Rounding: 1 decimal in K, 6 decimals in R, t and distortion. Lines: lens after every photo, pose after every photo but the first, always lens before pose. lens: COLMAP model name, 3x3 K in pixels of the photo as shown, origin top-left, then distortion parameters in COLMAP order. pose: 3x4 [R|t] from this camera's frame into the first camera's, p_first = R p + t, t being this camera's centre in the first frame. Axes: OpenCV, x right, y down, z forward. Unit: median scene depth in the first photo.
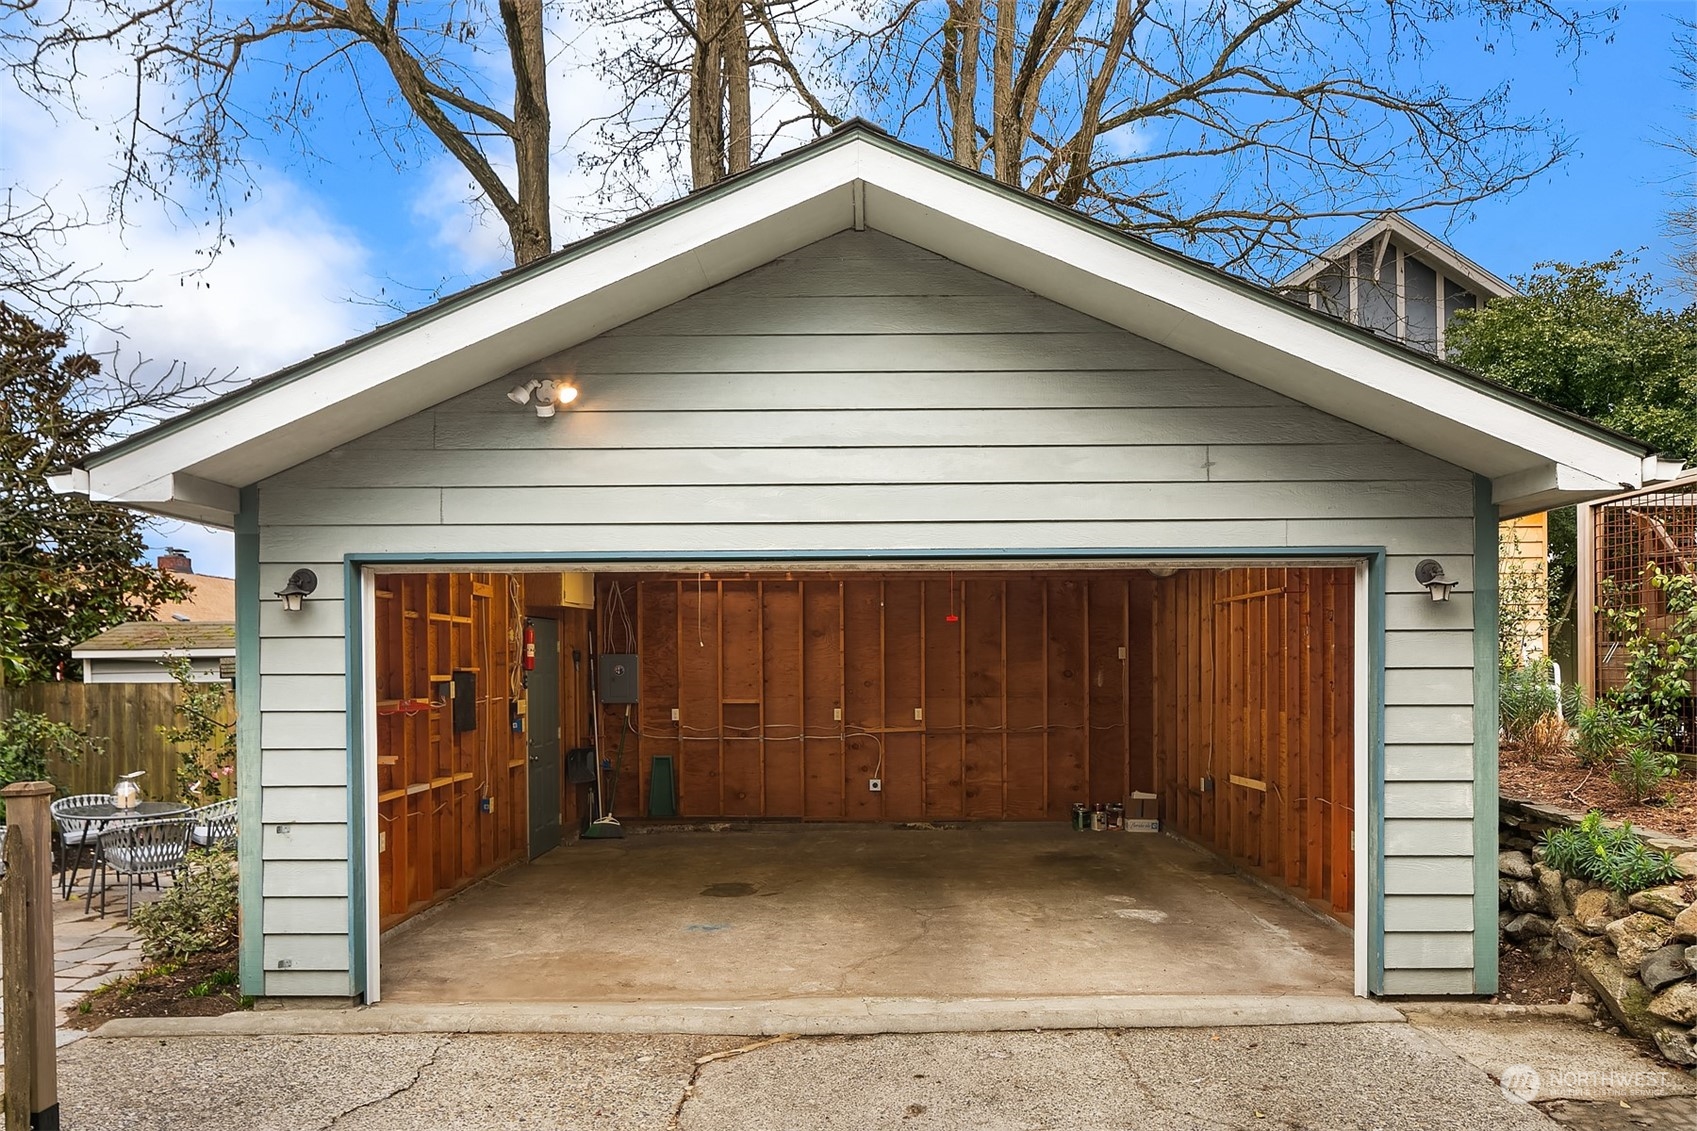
lens RADIAL K [[1181.7, 0, 845.4], [0, 1181.7, 664.2], [0, 0, 1]] dist [-0.008909, 0.001237]
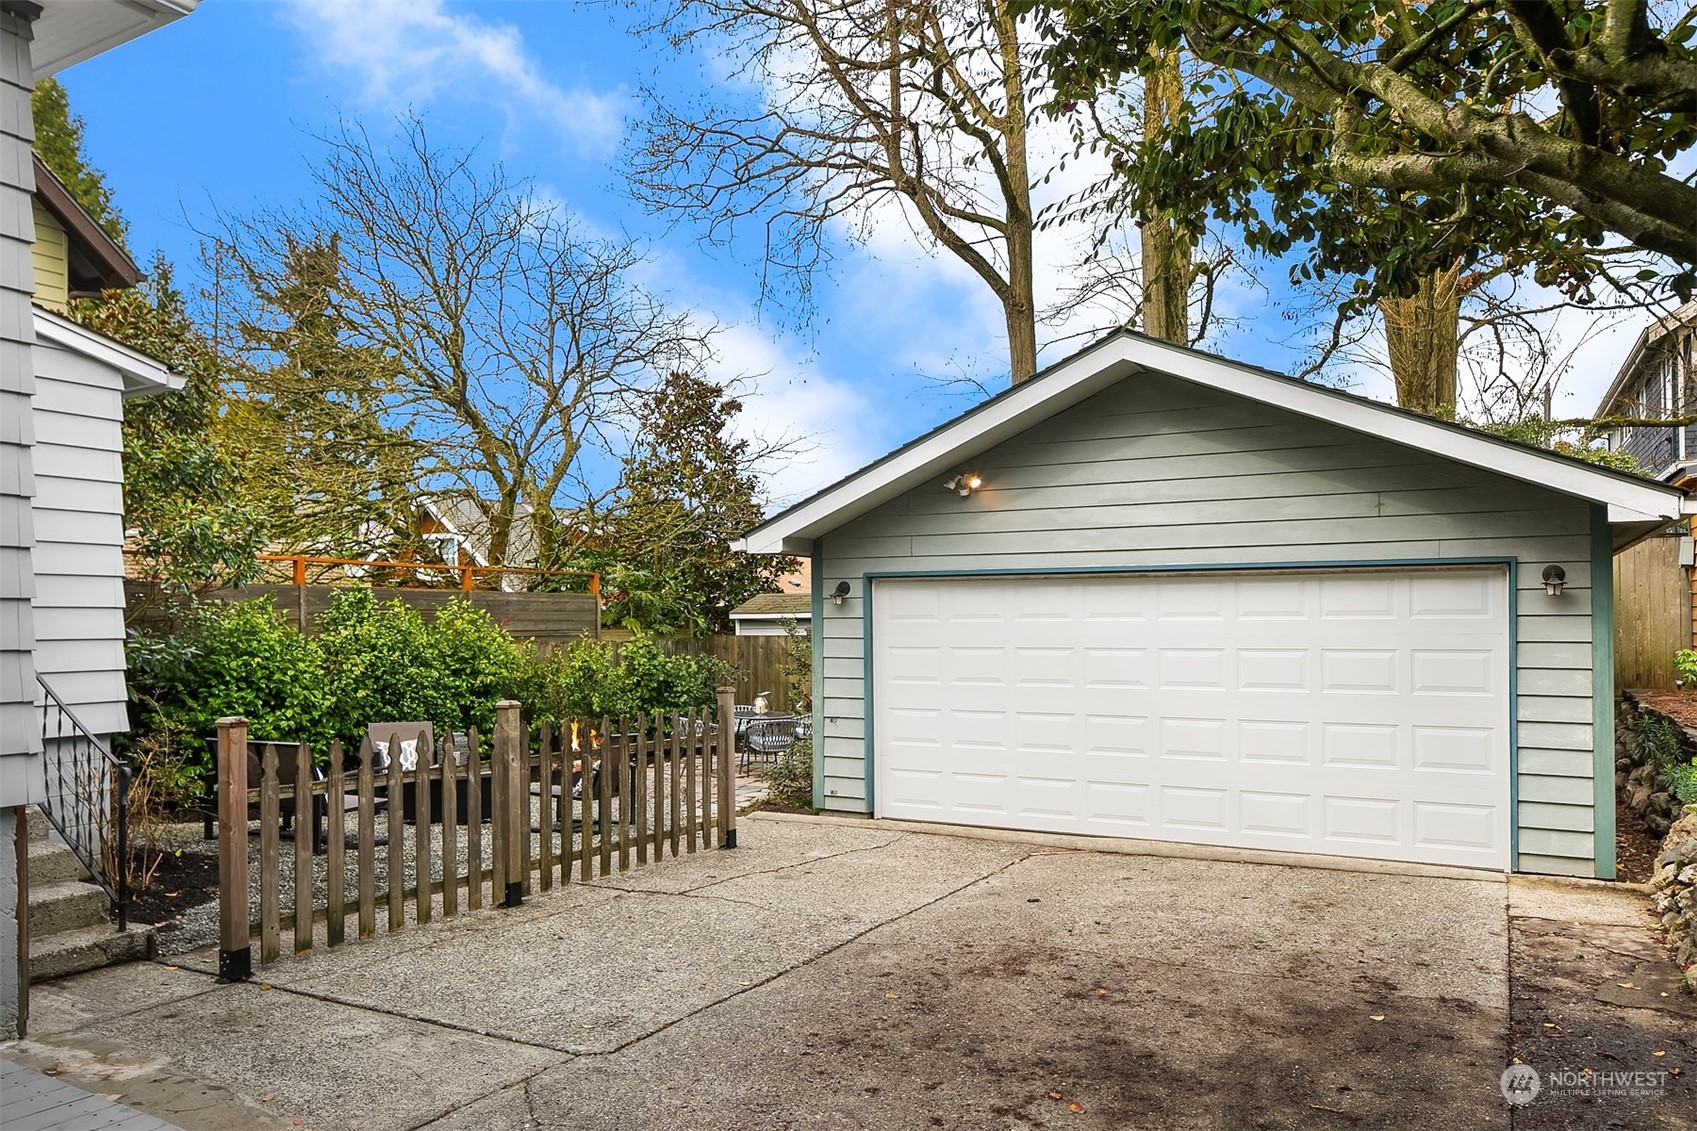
lens RADIAL K [[1181.7, 0, 857.8], [0, 1181.7, 606.9], [0, 0, 1]] dist [-0.008909, 0.001237]
pose [[0.894650, -0.000156, -0.446769, 0.286422], [-0.001692, 0.999992, -0.003737, -0.024538], [0.446765, 0.004099, 0.894642, -0.479358]]
